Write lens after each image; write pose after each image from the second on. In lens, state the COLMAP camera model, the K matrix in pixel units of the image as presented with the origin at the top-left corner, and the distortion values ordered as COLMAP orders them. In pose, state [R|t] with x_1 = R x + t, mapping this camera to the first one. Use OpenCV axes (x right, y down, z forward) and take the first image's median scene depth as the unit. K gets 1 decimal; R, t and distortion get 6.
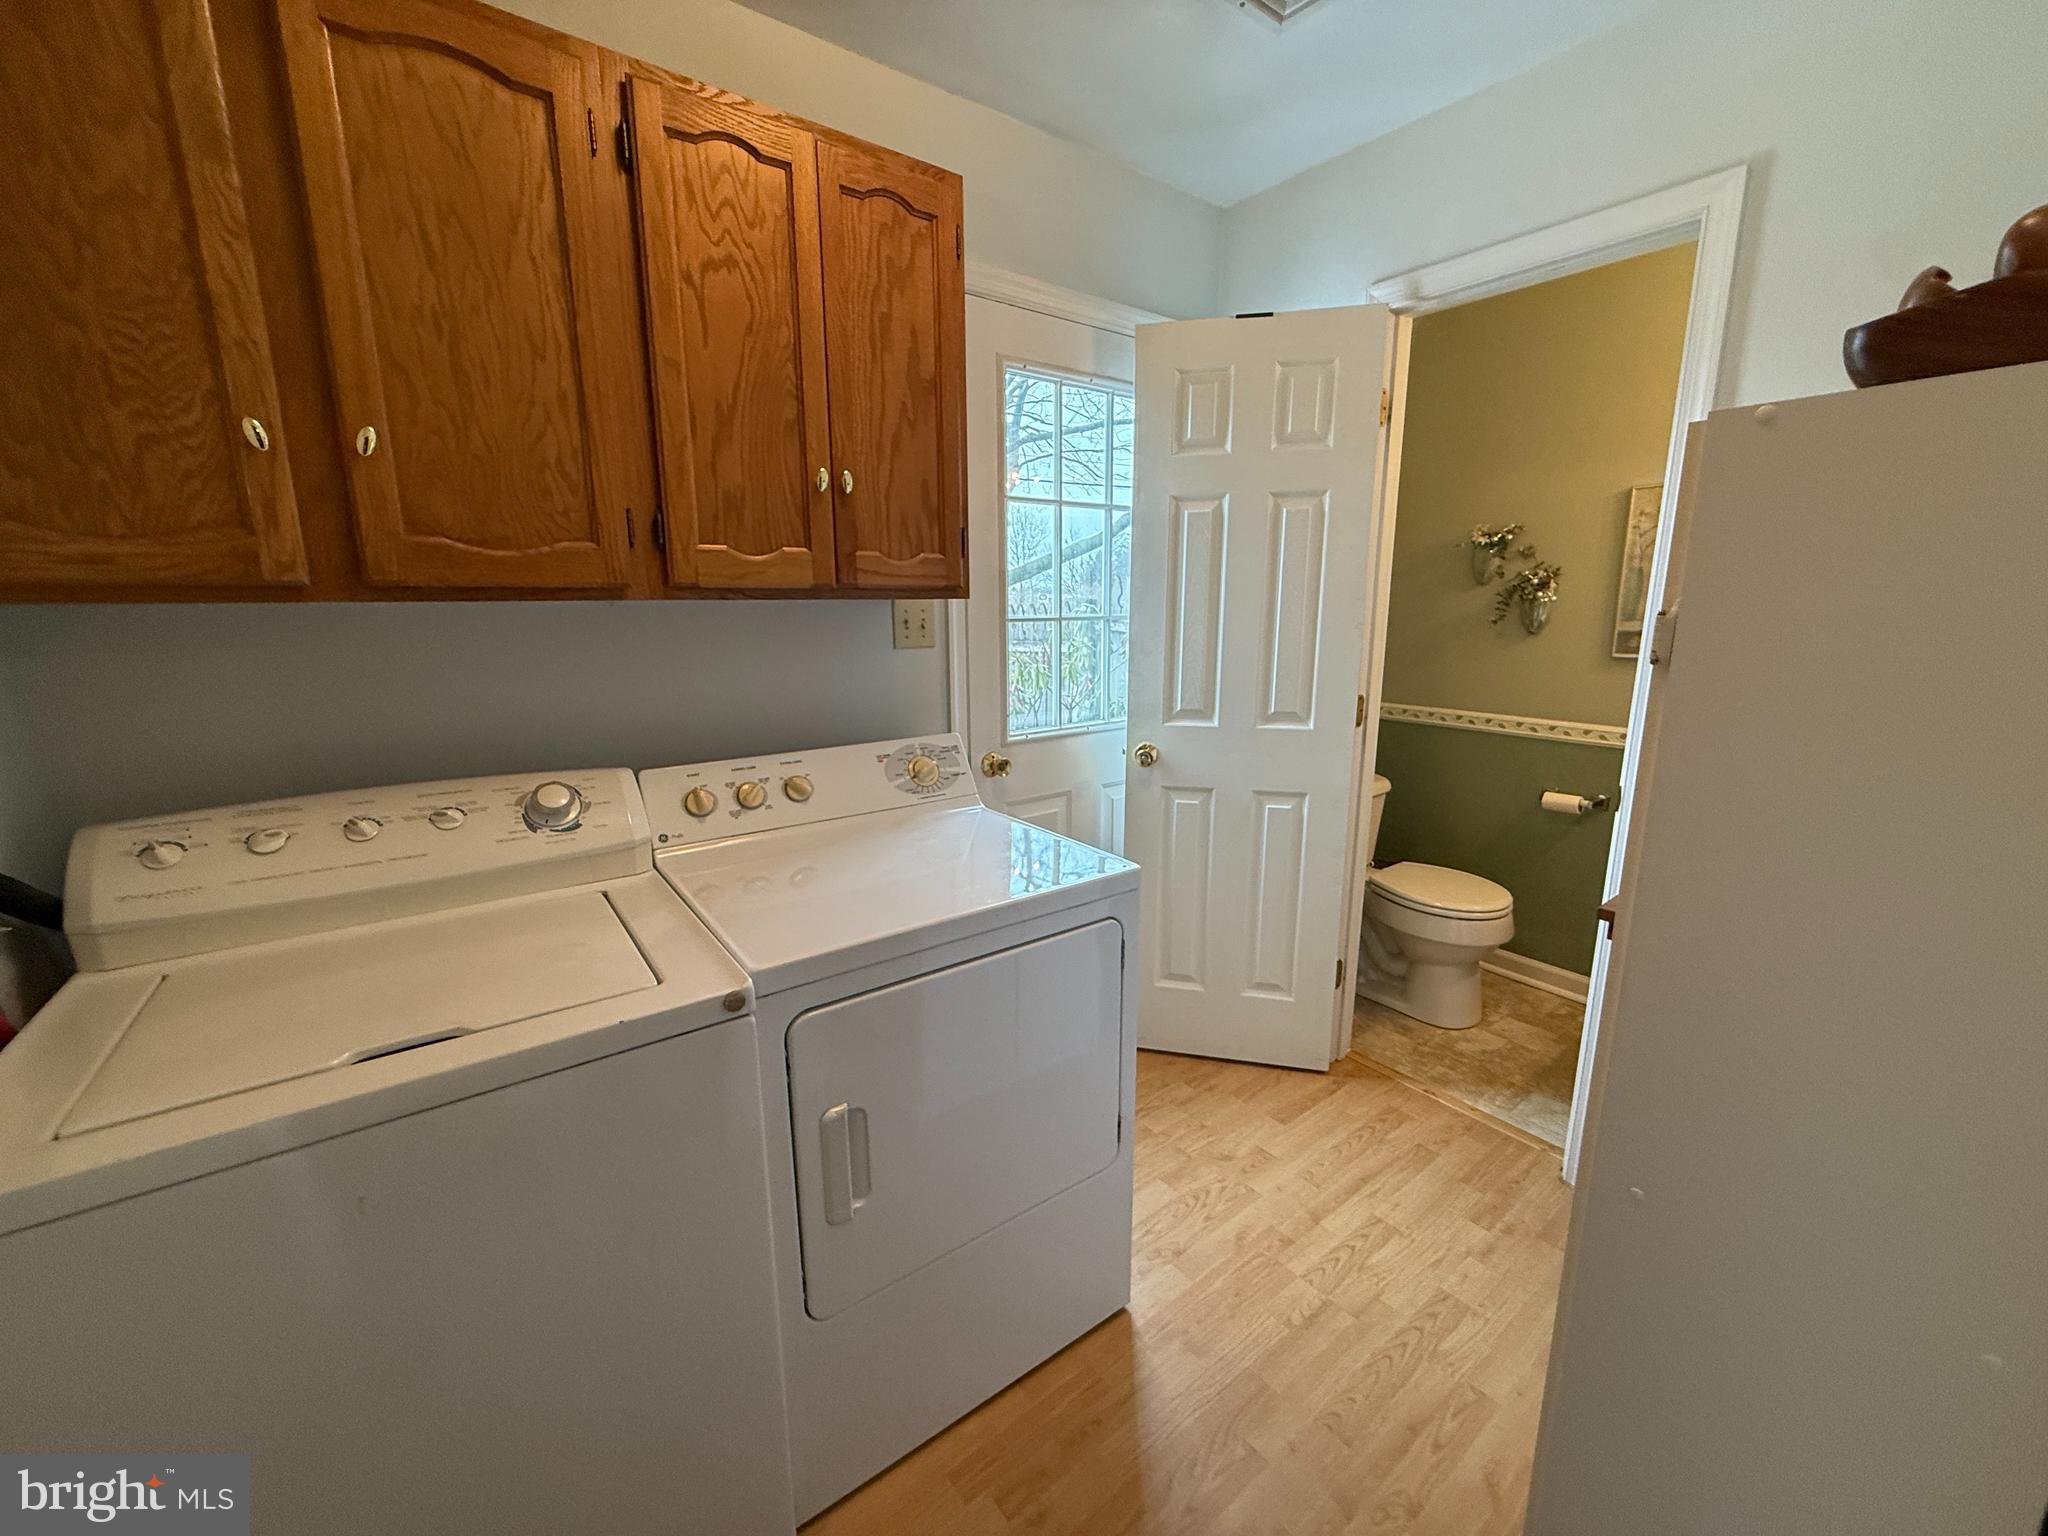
lens RADIAL K [[815.2, 0, 1019.3], [0, 815.2, 768.3], [0, 0, 1]] dist [-0.000182, 0.000006]
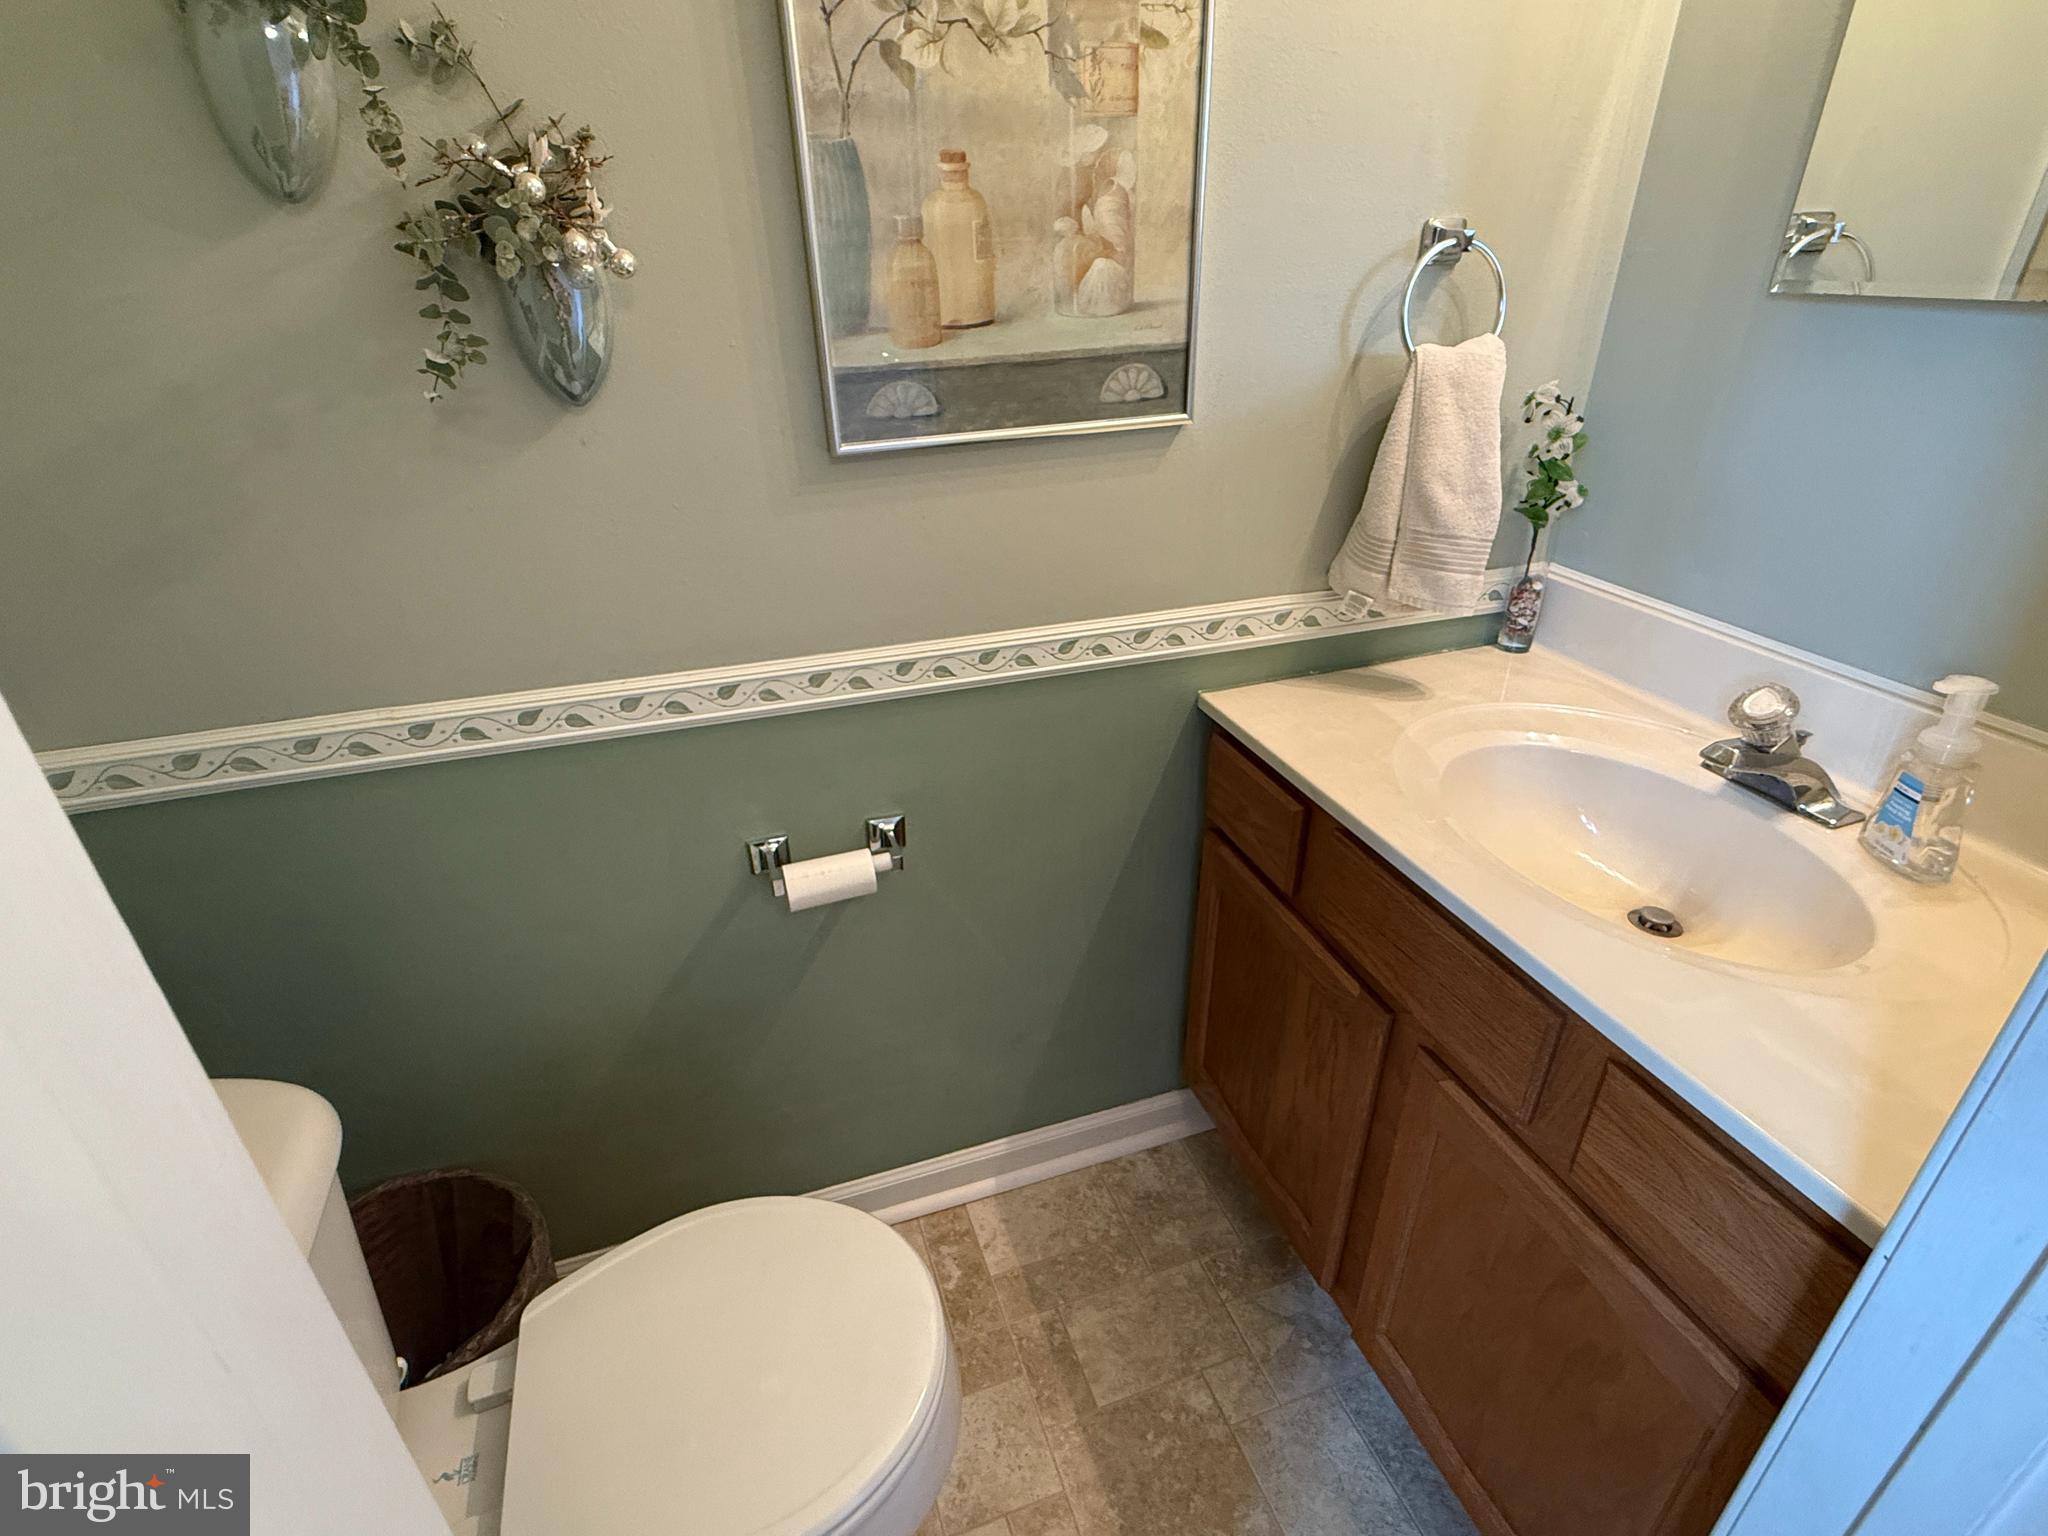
lens RADIAL K [[995.8, 0, 1022.5], [0, 995.8, 772.4], [0, 0, 1]] dist [-0.000791, 0.000889]
pose [[0.314621, -0.442203, 0.839923, 0.336592], [0.204934, 0.895634, 0.394769, -0.154565], [-0.926831, 0.047927, 0.372407, 0.739355]]
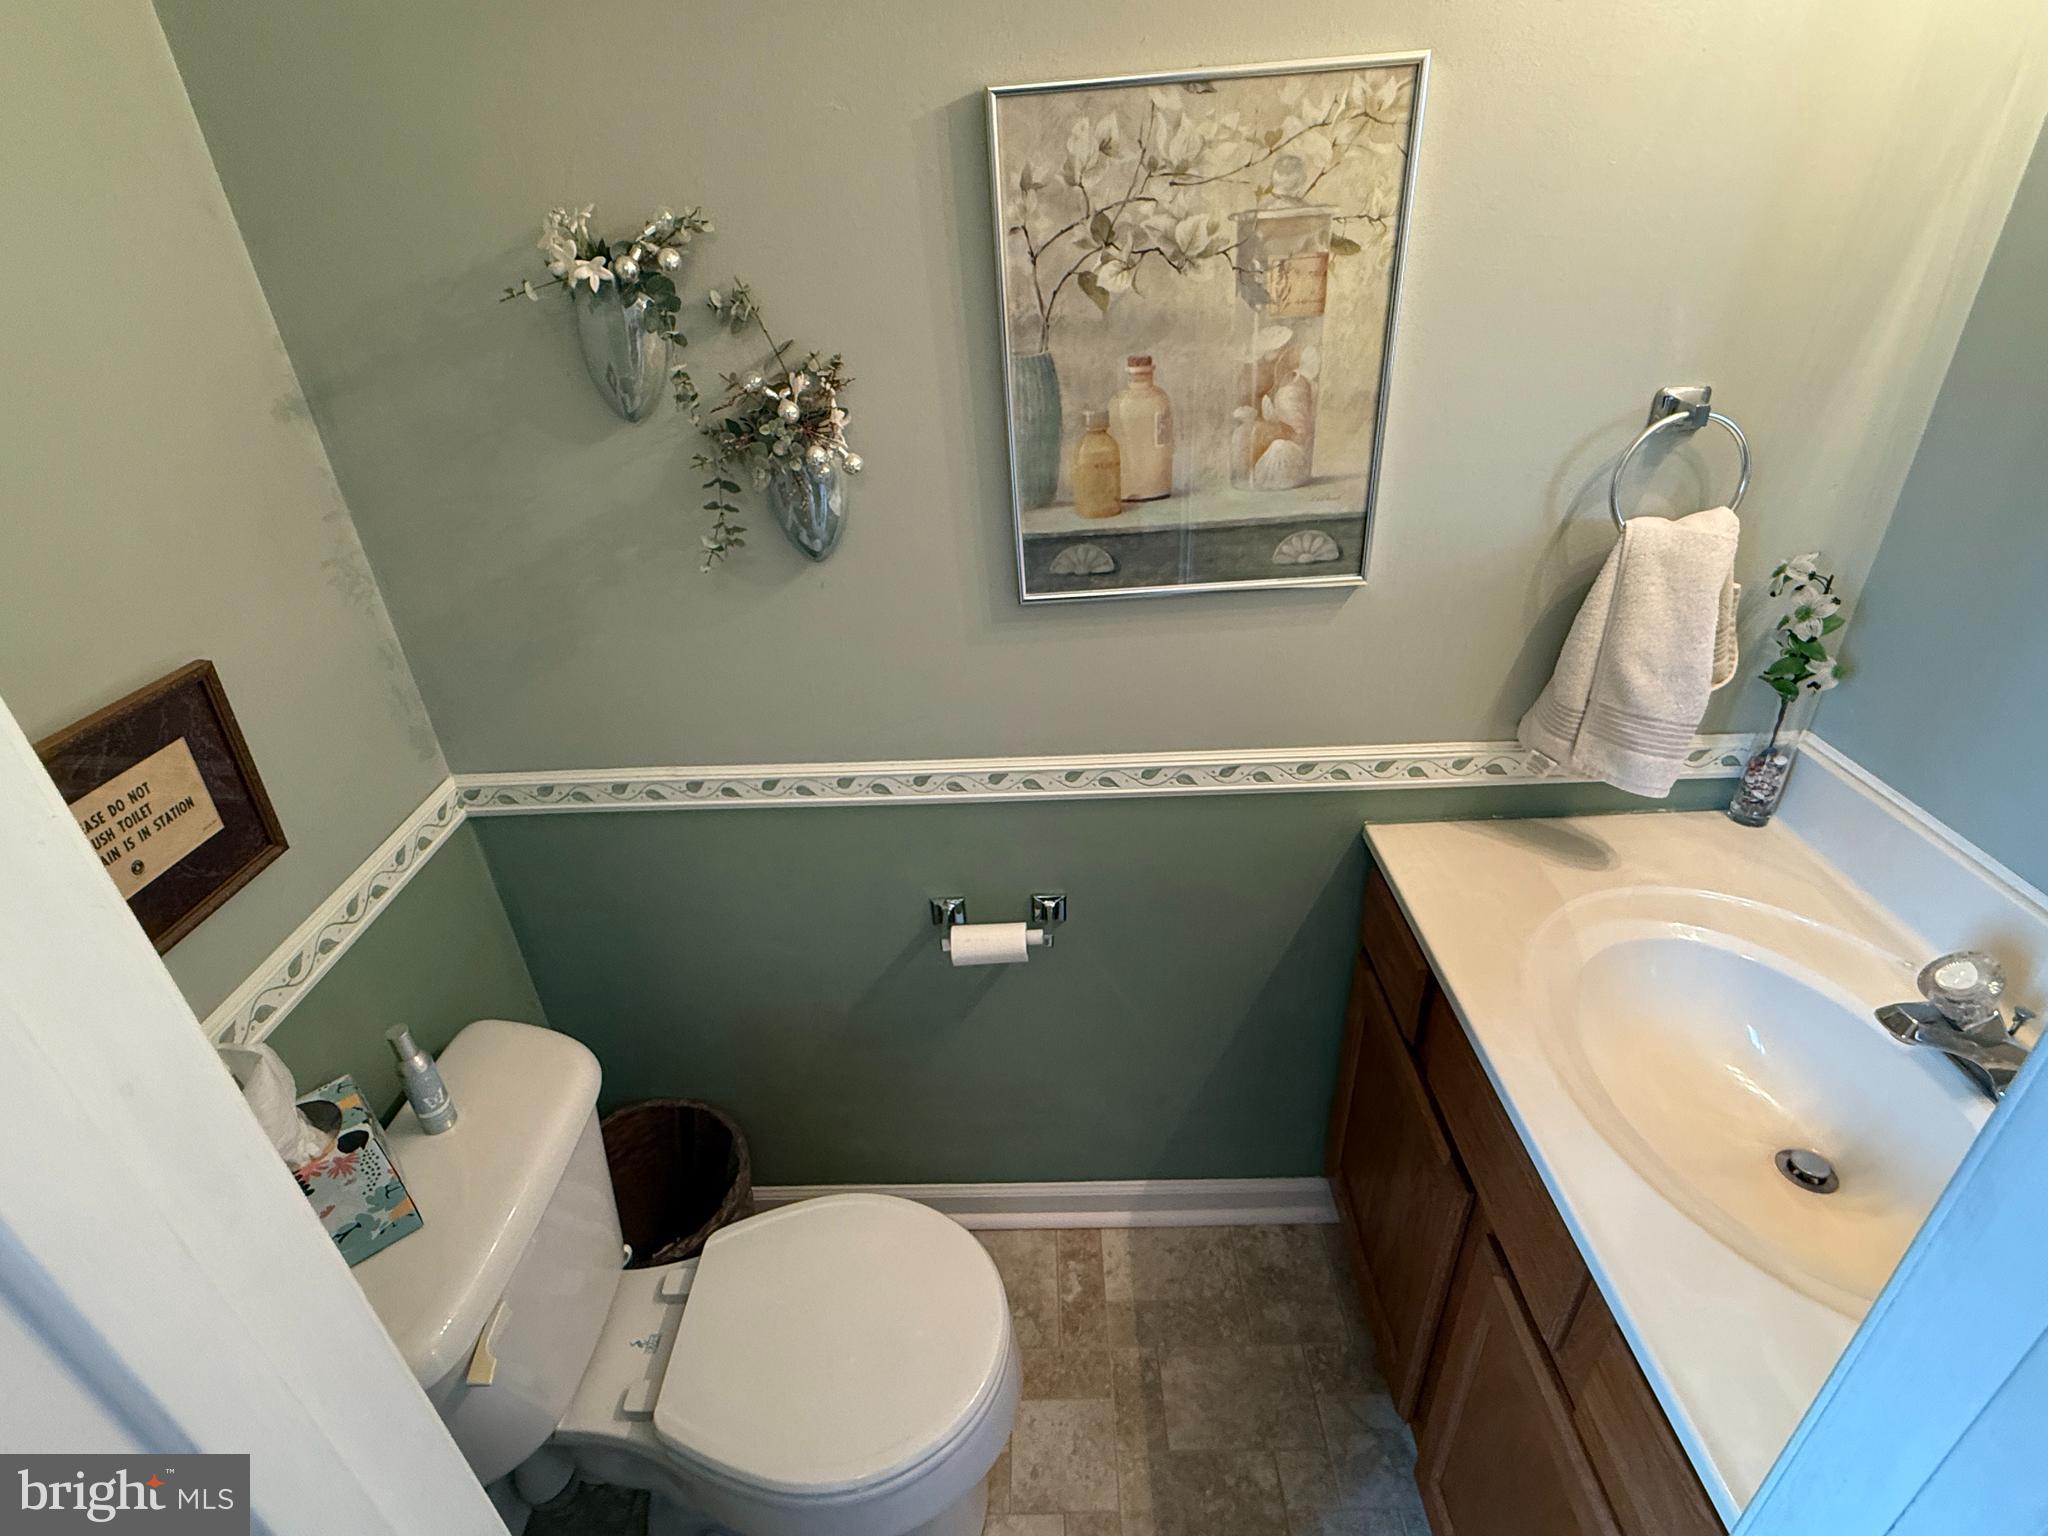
lens RADIAL K [[995.8, 0, 1023.3], [0, 995.8, 771.7], [0, 0, 1]] dist [-0.000791, 0.000889]
pose [[0.615249, -0.409467, 0.673651, 0.359313], [0.200705, 0.907727, 0.368441, -0.221487], [-0.762356, -0.091477, 0.640660, 0.651629]]
